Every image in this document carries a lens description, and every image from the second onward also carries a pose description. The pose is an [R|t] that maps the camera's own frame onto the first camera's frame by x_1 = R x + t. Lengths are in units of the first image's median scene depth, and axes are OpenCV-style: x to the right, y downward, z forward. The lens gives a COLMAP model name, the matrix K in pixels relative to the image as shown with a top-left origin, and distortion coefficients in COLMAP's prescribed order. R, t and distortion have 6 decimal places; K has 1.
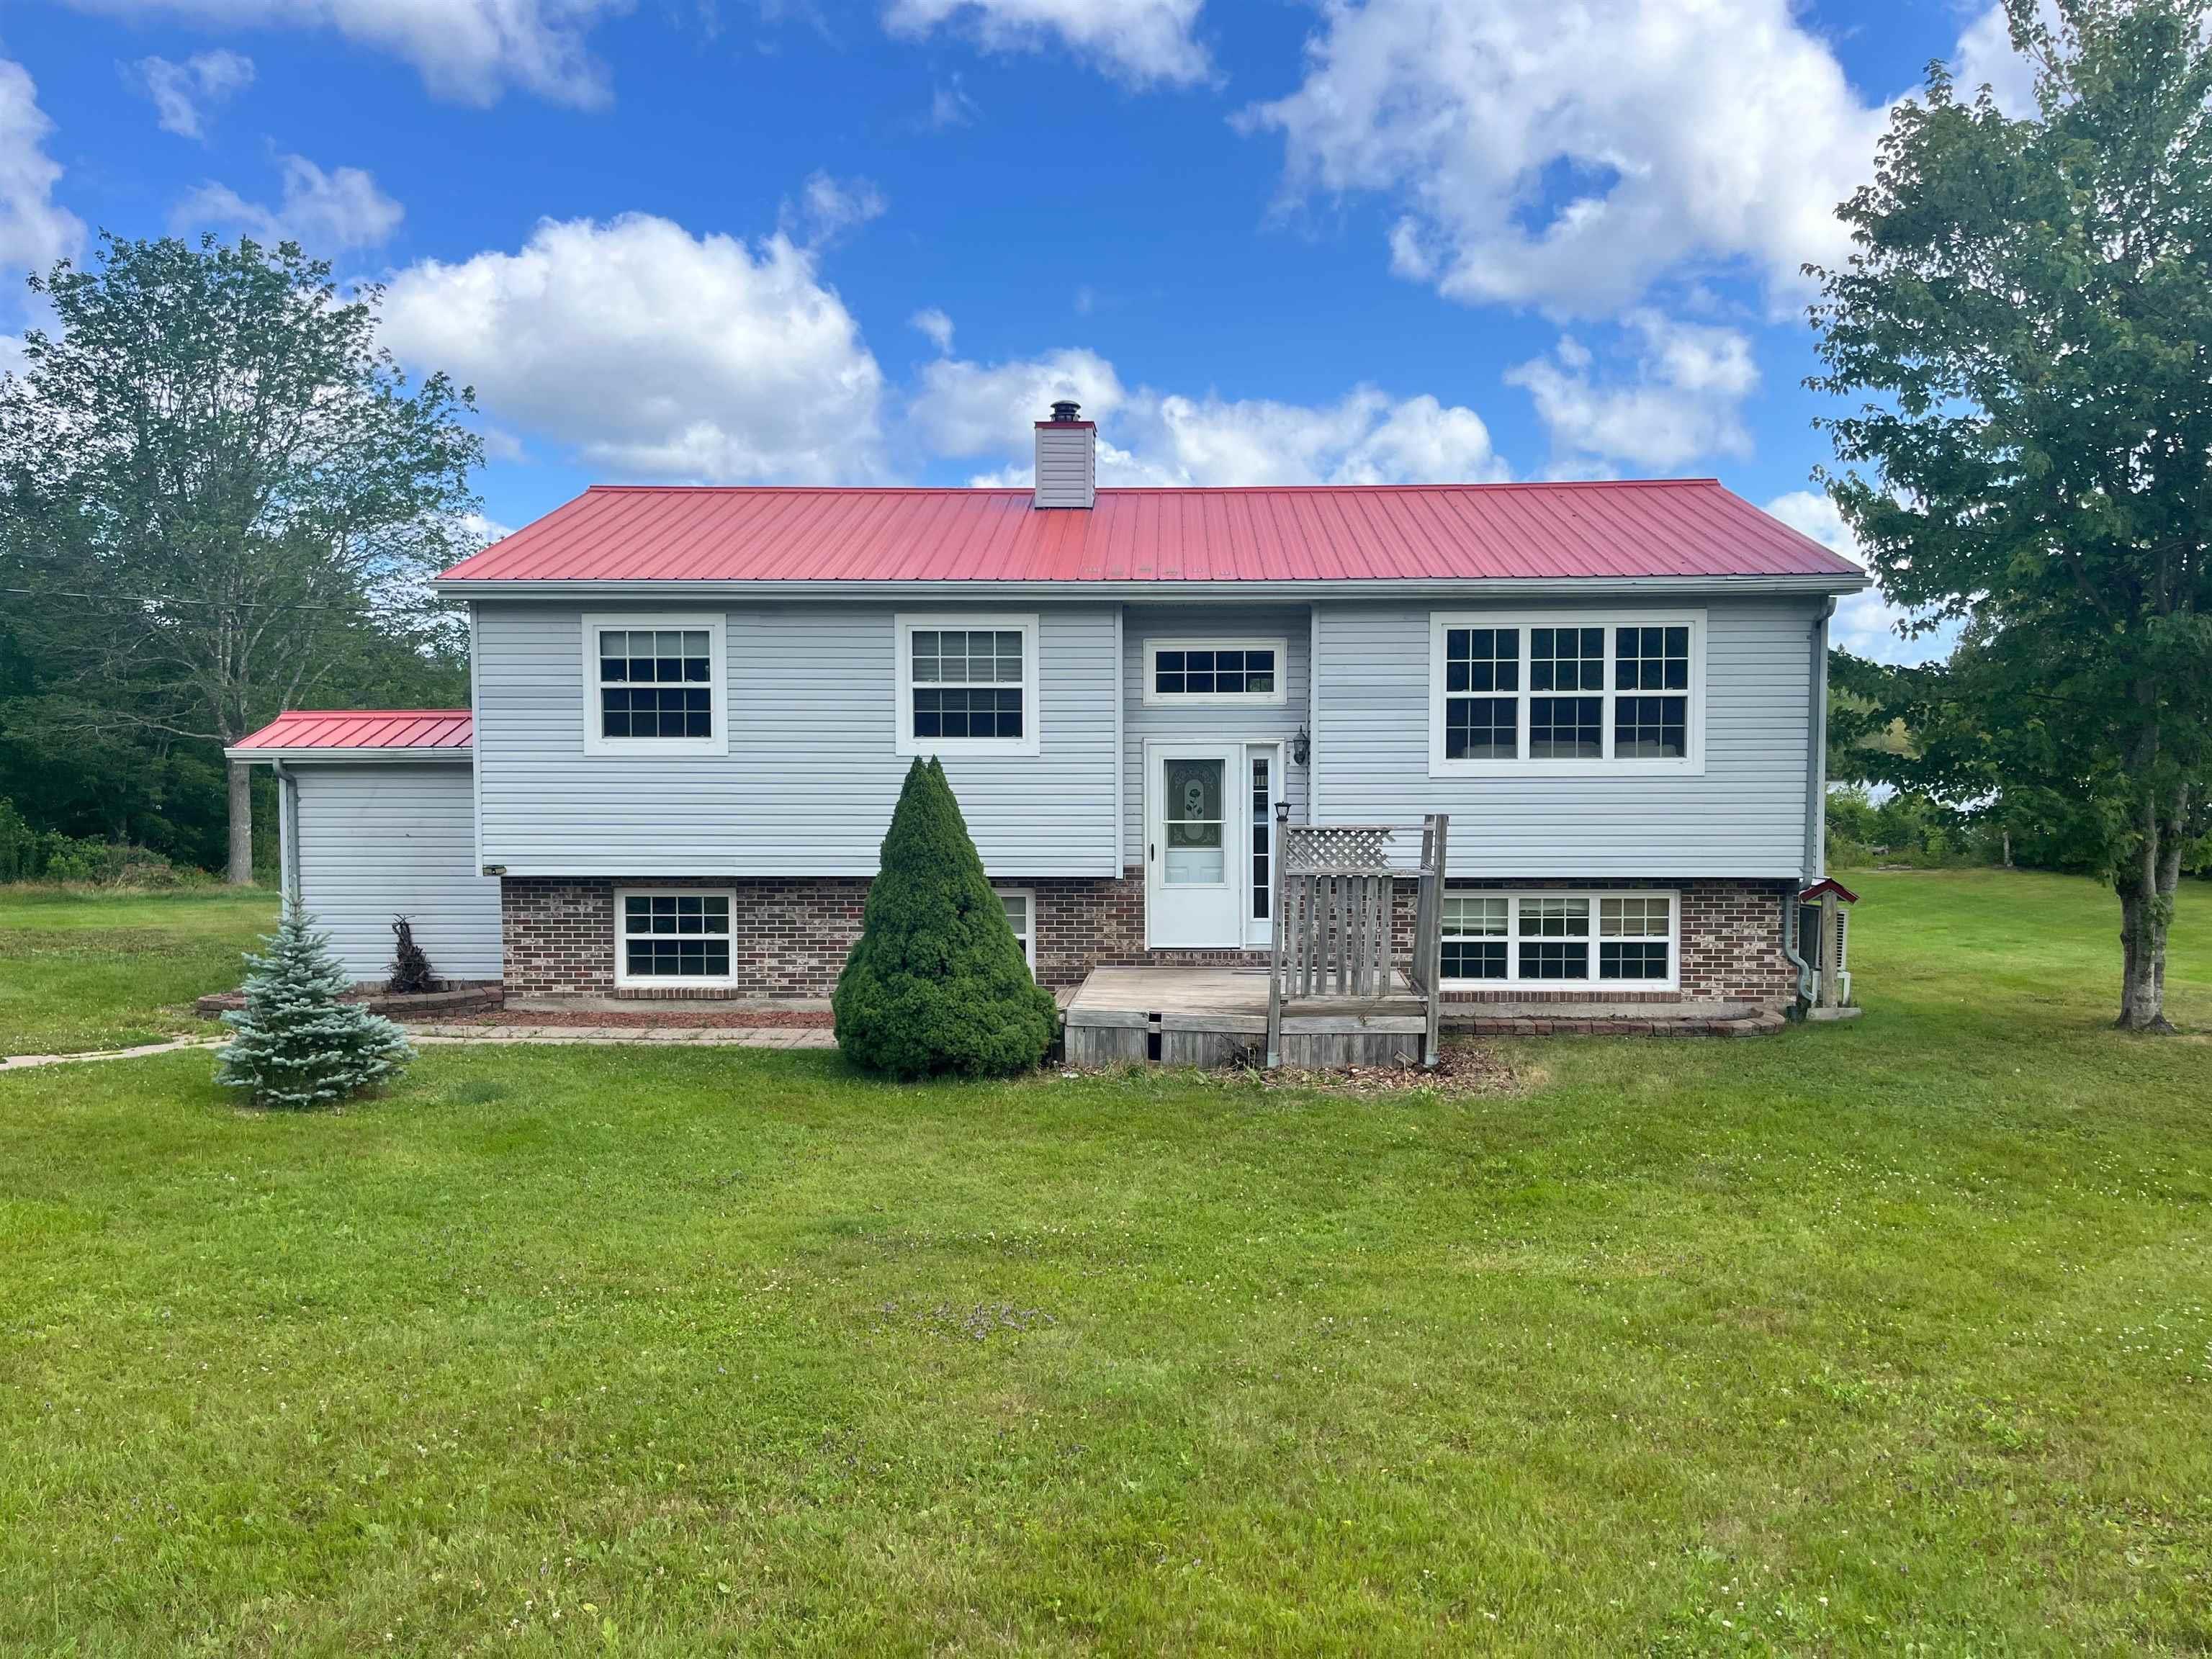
lens RADIAL K [[1648.7, 0, 1106.0], [0, 1648.7, 829.5], [0, 0, 1]] dist [0.076919, -0.103981]
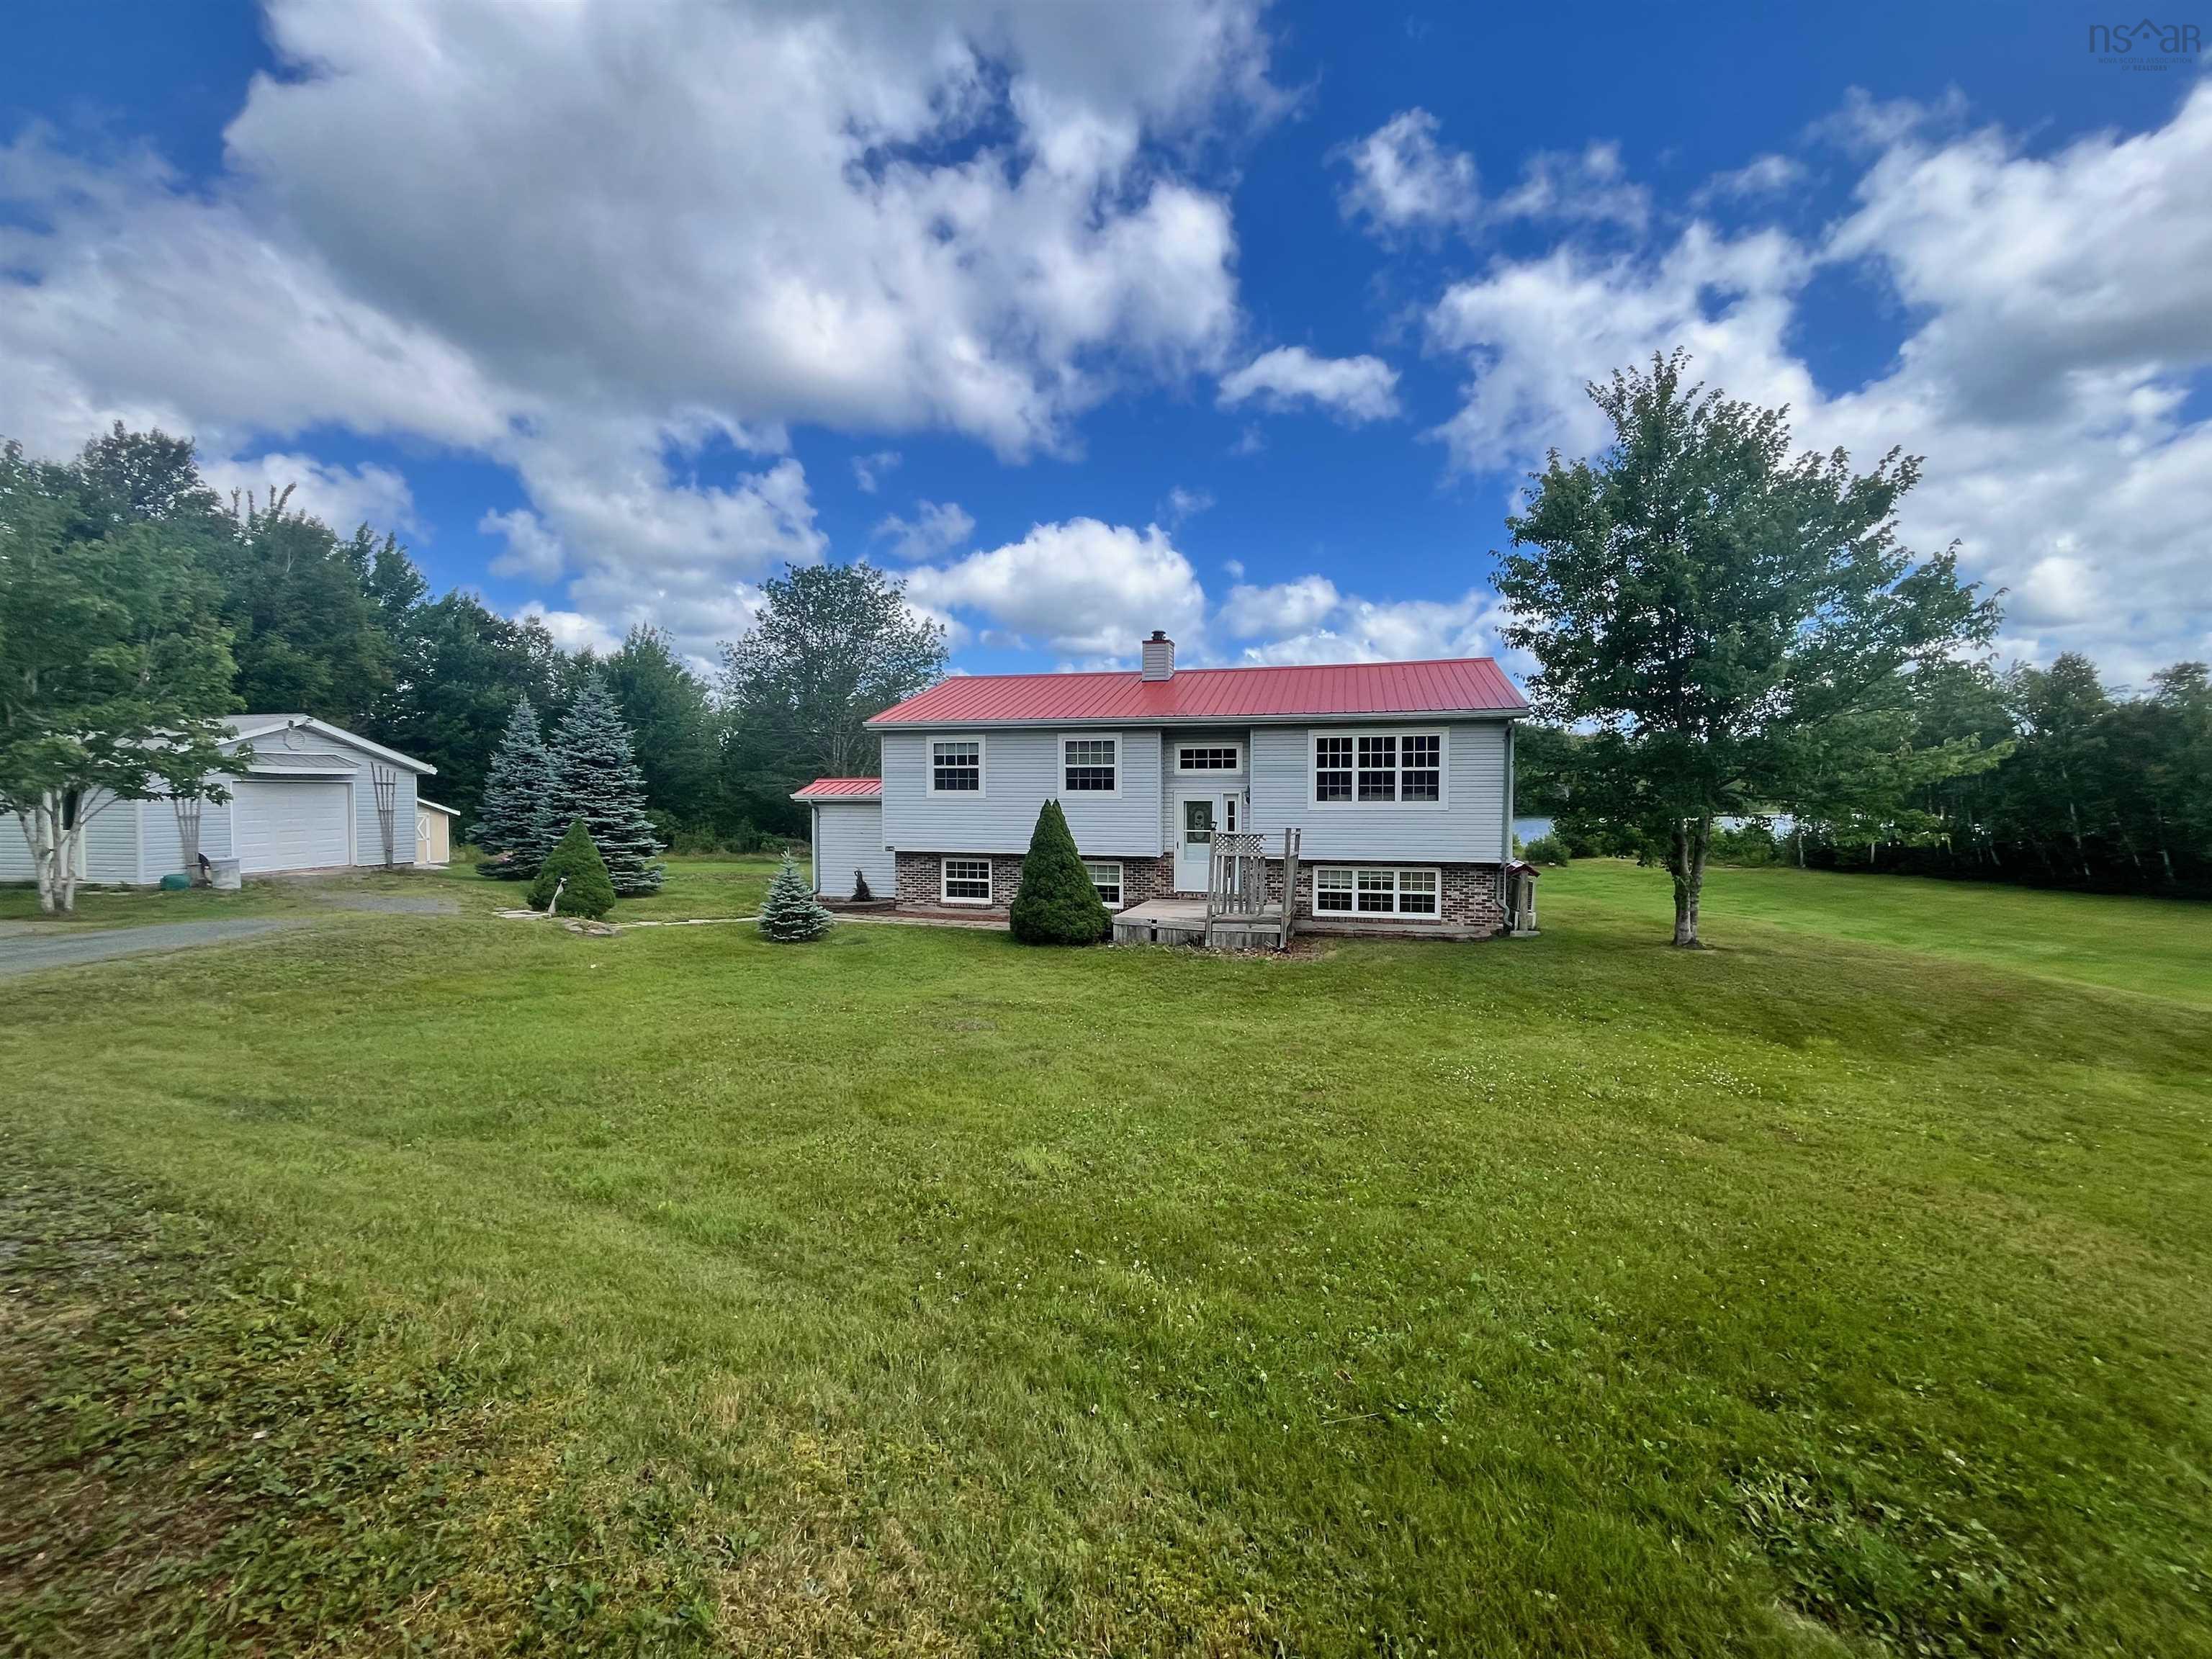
lens RADIAL K [[889.8, 0, 1115.1], [0, 889.8, 821.4], [0, 0, 1]] dist [-0.001006, -0.000073]
pose [[0.974115, 0.009207, -0.225866, 0.209407], [-0.013326, 0.999771, -0.016719, 0.003593], [0.225661, 0.019296, 0.974015, -0.120853]]
